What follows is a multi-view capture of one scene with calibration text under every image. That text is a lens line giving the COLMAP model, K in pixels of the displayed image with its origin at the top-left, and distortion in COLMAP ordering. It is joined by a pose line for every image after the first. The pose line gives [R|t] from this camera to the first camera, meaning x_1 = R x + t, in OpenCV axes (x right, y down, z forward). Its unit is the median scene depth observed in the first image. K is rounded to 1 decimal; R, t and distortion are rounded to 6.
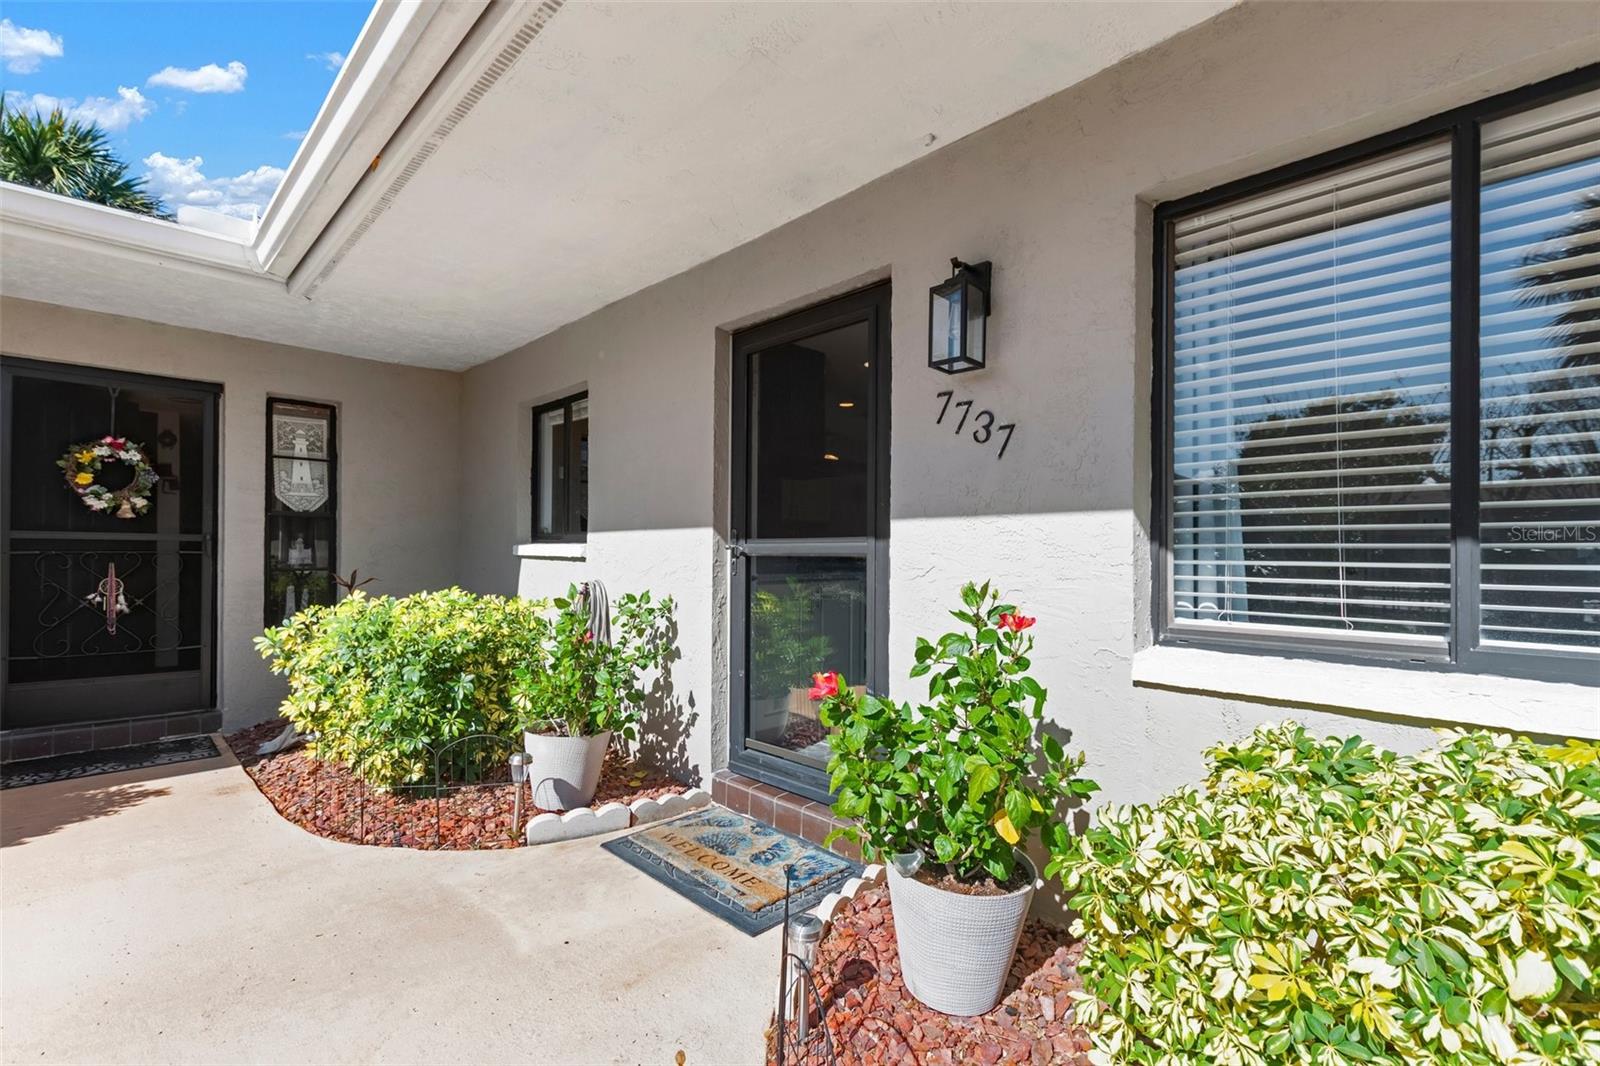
lens RADIAL K [[694.0, 0, 785.9], [0, 694.0, 543.1], [0, 0, 1]] dist [0.015720, -0.005627]
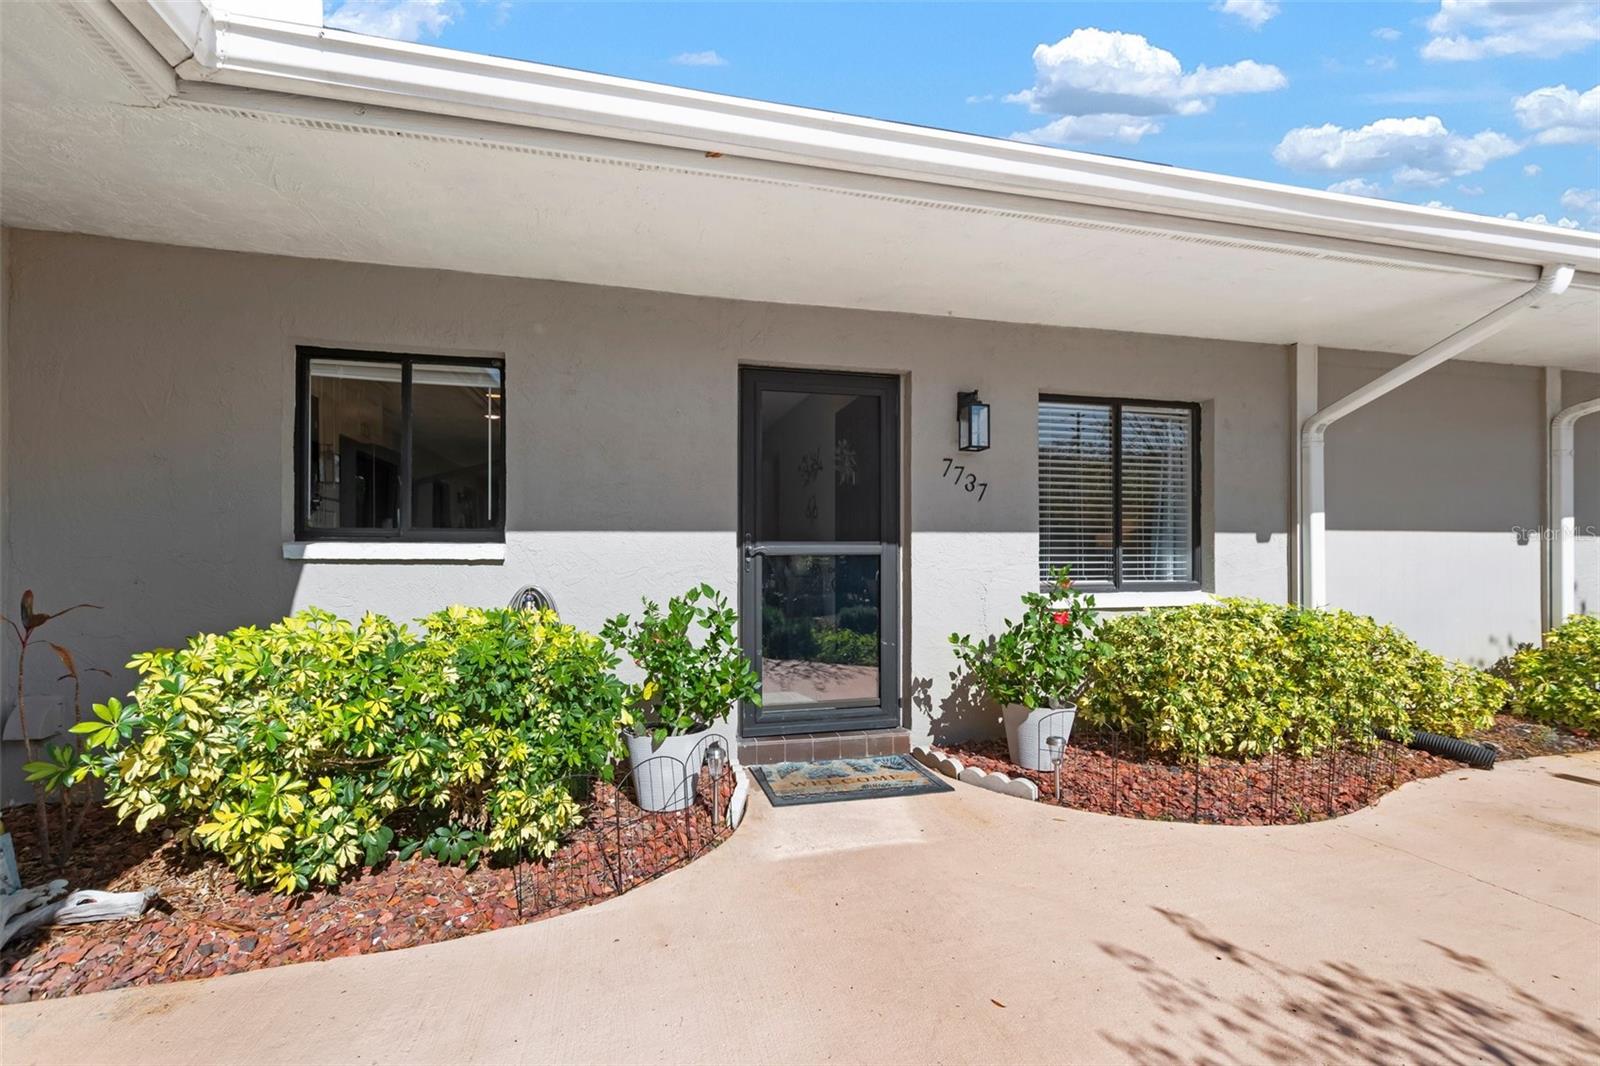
lens RADIAL K [[694.0, 0, 798.1], [0, 694.0, 541.5], [0, 0, 1]] dist [0.015720, -0.005627]
pose [[0.510885, 0.007427, 0.859617, -1.355855], [-0.007457, 0.999963, -0.004208, -0.001807], [-0.859617, -0.004261, 0.510922, 0.410996]]
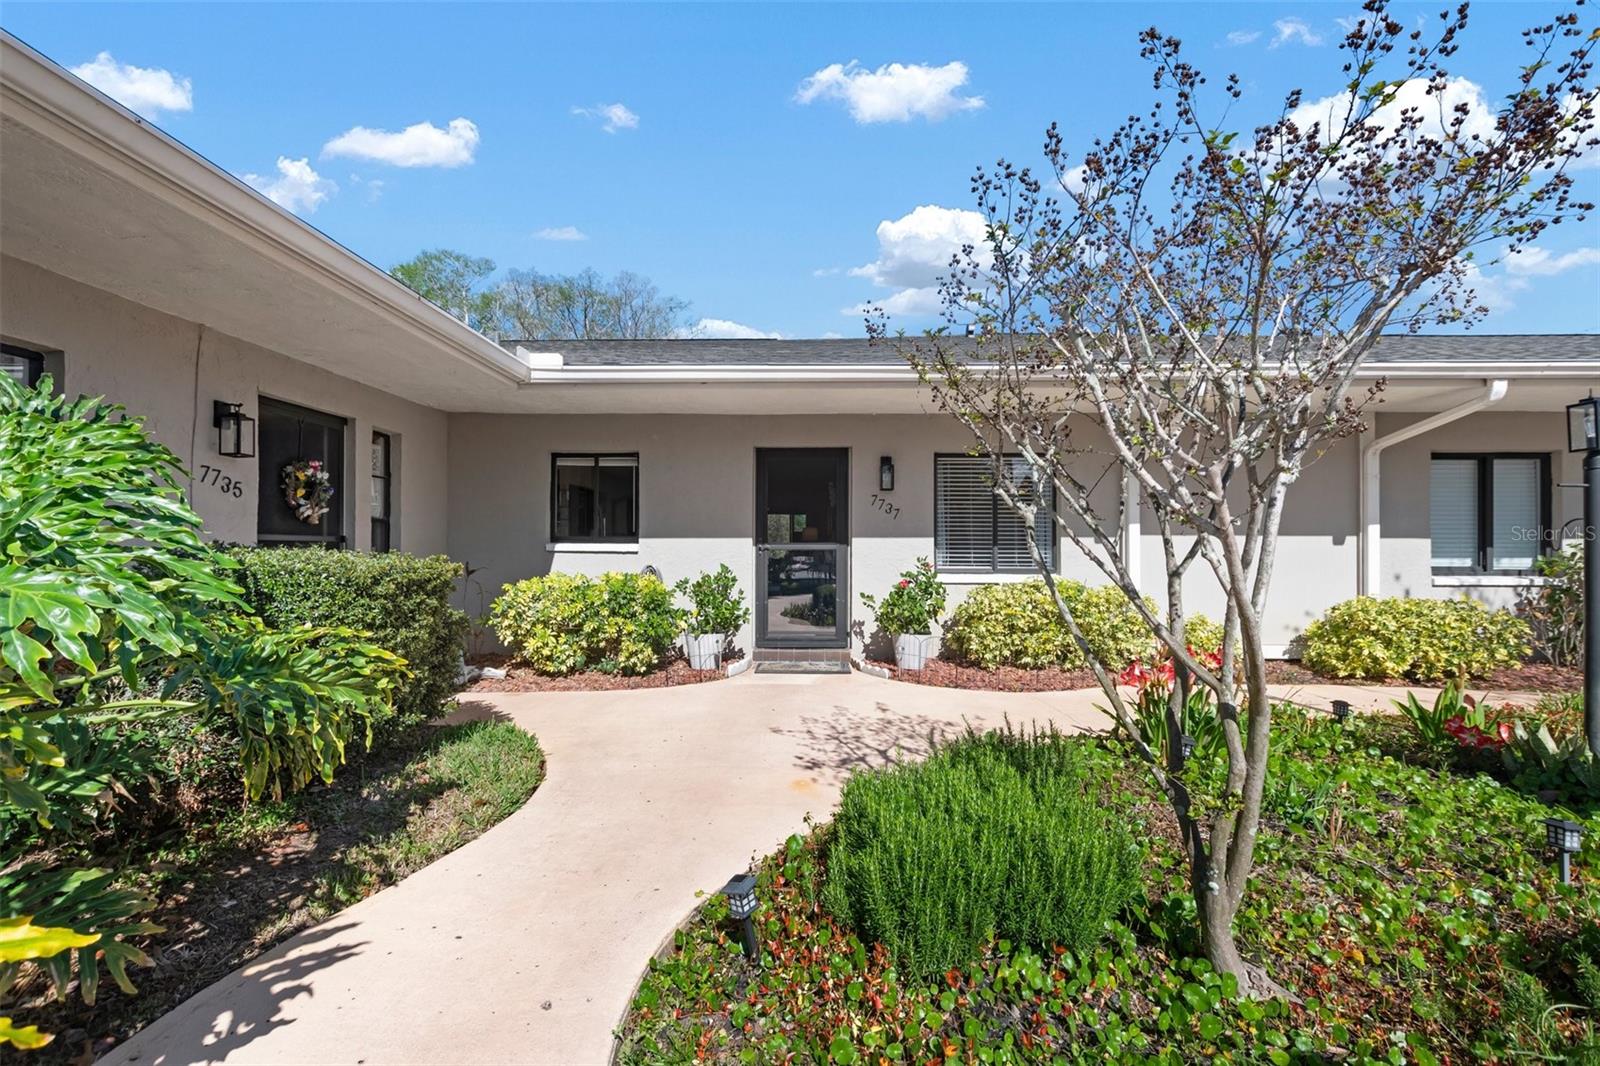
lens RADIAL K [[694.0, 0, 798.7], [0, 694.0, 535.6], [0, 0, 1]] dist [0.015720, -0.005627]
pose [[0.719776, 0.009090, 0.694147, -1.962079], [-0.007856, 0.999957, -0.004948, -0.023017], [-0.694162, -0.001891, 0.719817, -0.874244]]
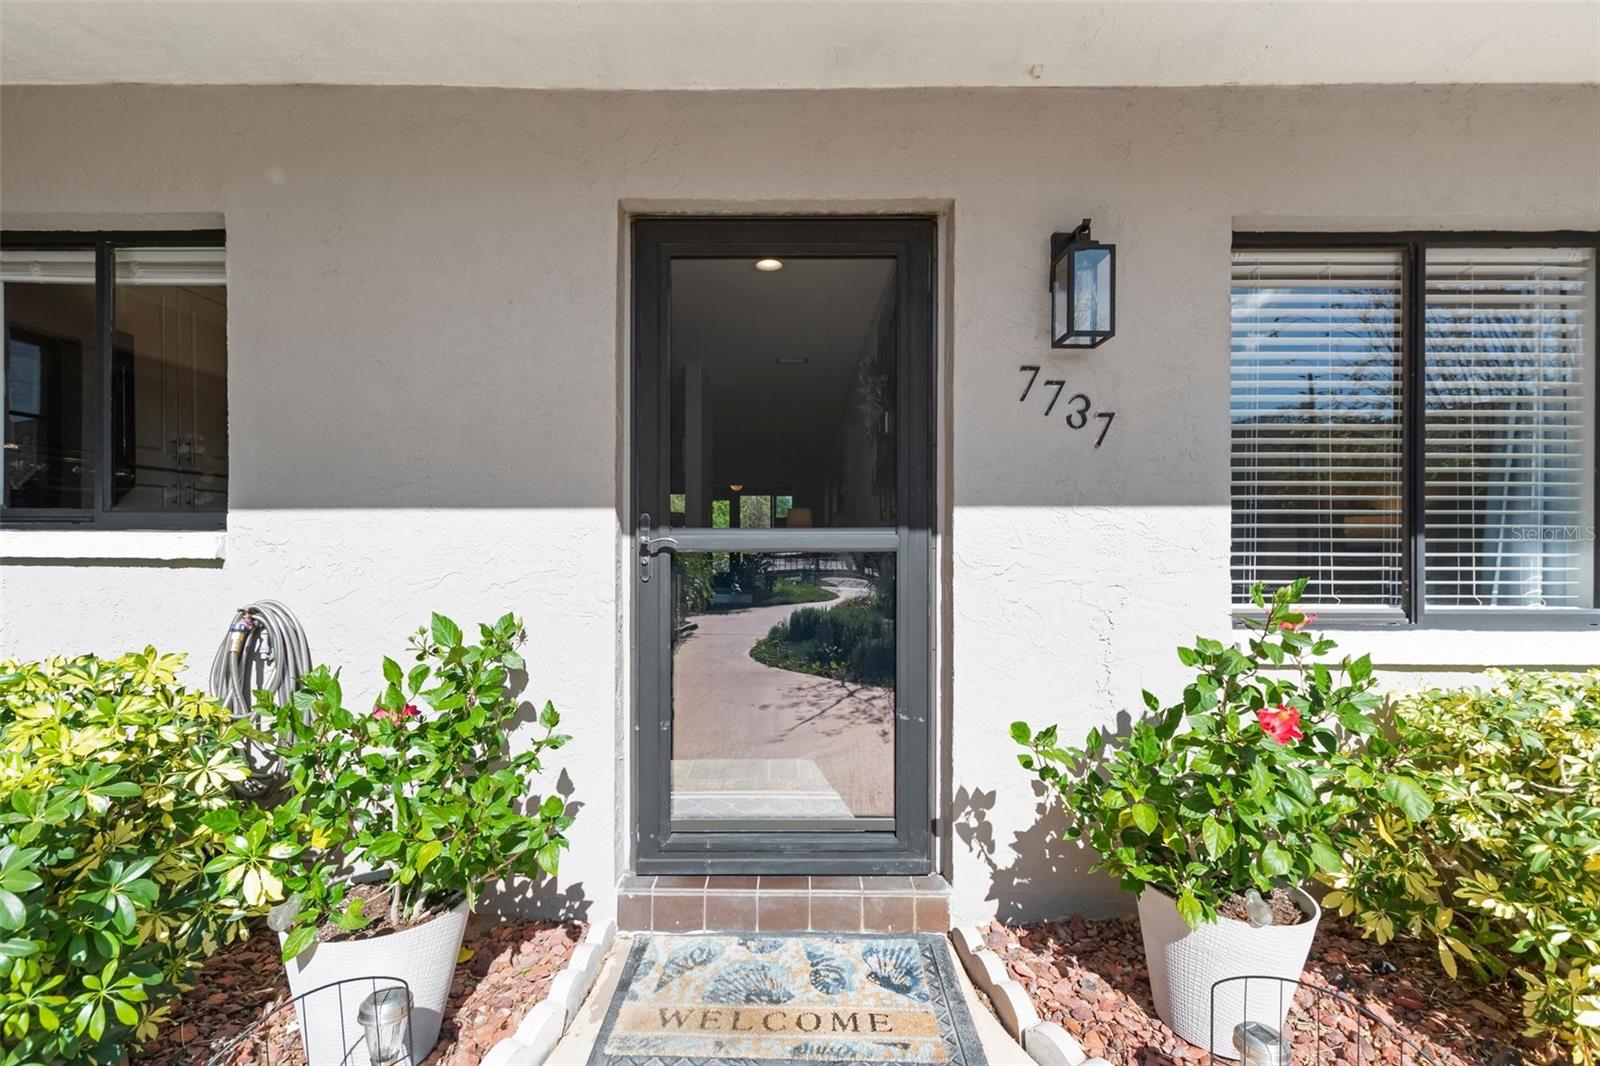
lens RADIAL K [[694.0, 0, 797.1], [0, 694.0, 537.0], [0, 0, 1]] dist [0.015720, -0.005627]
pose [[0.706242, -0.002291, 0.707967, -0.574687], [-0.006597, 0.999930, 0.009817, -0.005553], [-0.707940, -0.011604, 0.706177, 0.545574]]
